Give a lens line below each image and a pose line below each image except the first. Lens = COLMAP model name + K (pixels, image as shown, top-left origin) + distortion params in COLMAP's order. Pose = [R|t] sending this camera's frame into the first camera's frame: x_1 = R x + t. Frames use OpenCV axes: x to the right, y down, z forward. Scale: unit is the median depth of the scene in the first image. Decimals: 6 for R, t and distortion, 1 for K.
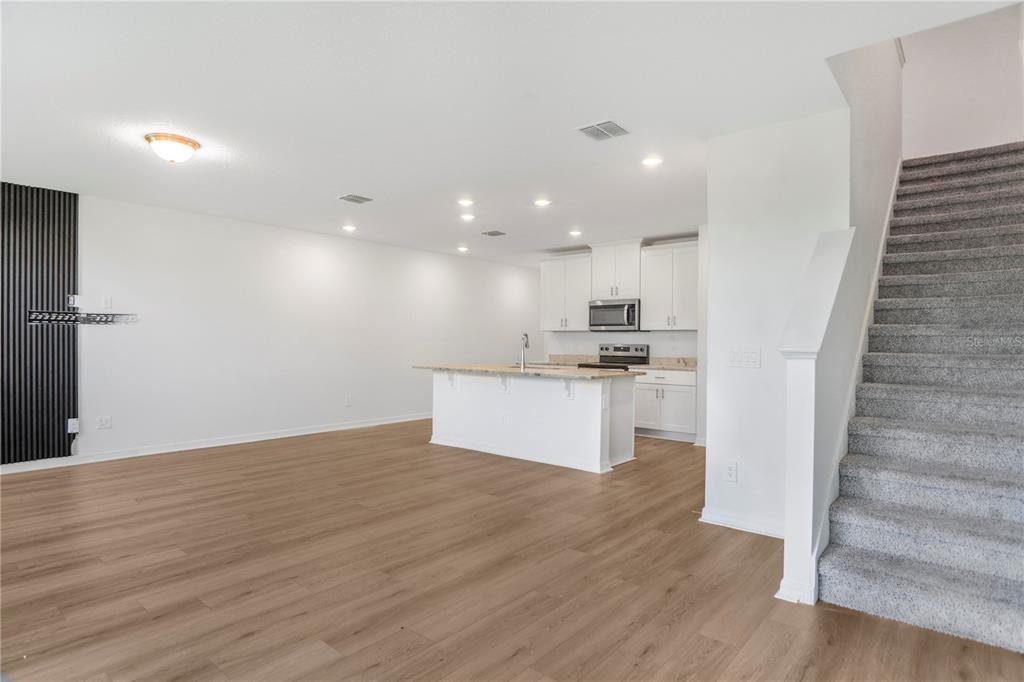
lens RADIAL K [[553.2, 0, 514.1], [0, 553.2, 342.6], [0, 0, 1]] dist [-0.006775, -0.000610]
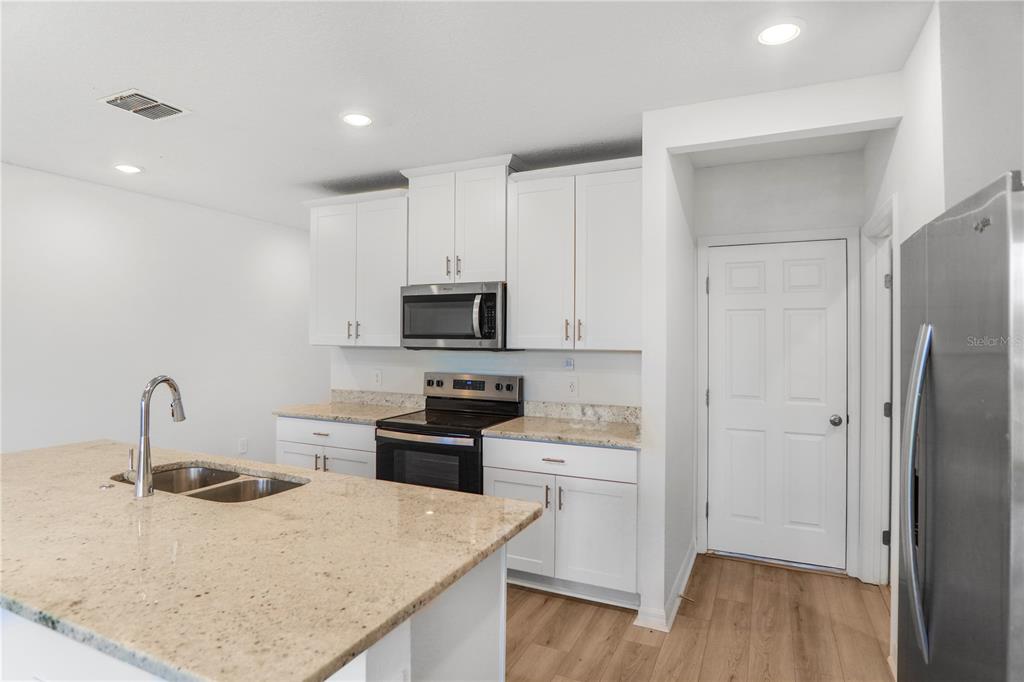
lens RADIAL K [[553.2, 0, 512.3], [0, 553.2, 338.7], [0, 0, 1]] dist [-0.006775, -0.000610]
pose [[0.967111, -0.001080, 0.254354, 0.108791], [0.001524, 0.999998, -0.001547, -0.029197], [-0.254352, 0.001884, 0.967110, 0.523961]]
